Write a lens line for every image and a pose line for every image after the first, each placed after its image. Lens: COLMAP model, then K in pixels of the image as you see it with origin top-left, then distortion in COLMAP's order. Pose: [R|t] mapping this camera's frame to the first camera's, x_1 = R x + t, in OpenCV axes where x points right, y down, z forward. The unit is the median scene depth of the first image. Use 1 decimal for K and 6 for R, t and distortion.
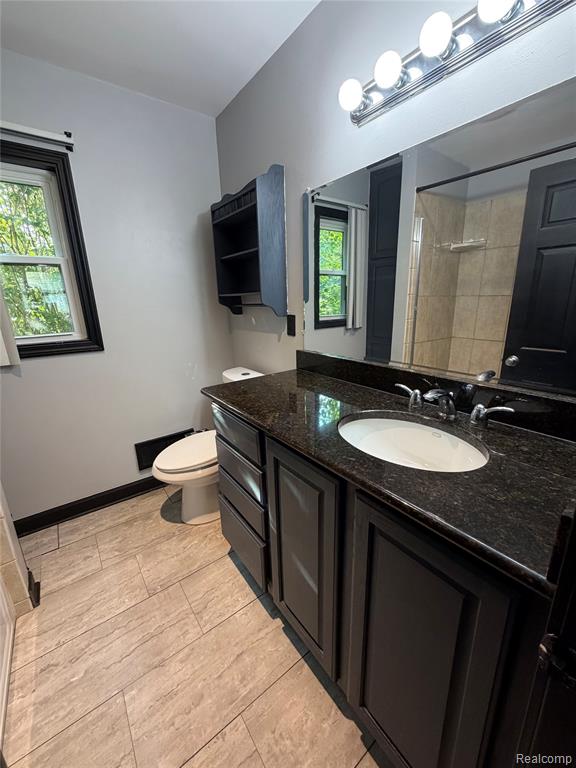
lens RADIAL K [[307.4, 0, 288.4], [0, 307.4, 380.8], [0, 0, 1]] dist [0.000273, -0.000120]
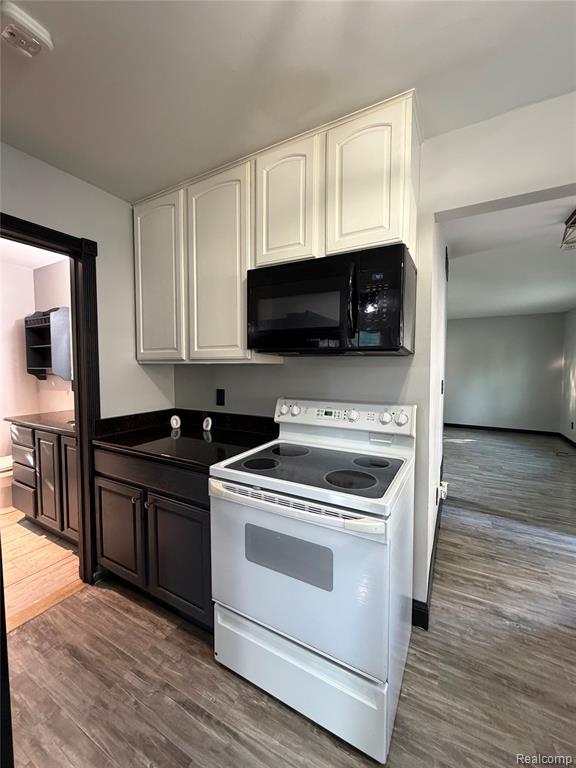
lens RADIAL K [[307.4, 0, 288.4], [0, 307.4, 380.8], [0, 0, 1]] dist [0.000273, -0.000120]
pose [[0.911094, 0.009425, 0.412090, 0.389945], [0.083305, 0.974899, -0.206478, 0.254133], [-0.403692, 0.222450, 0.887439, -1.053098]]
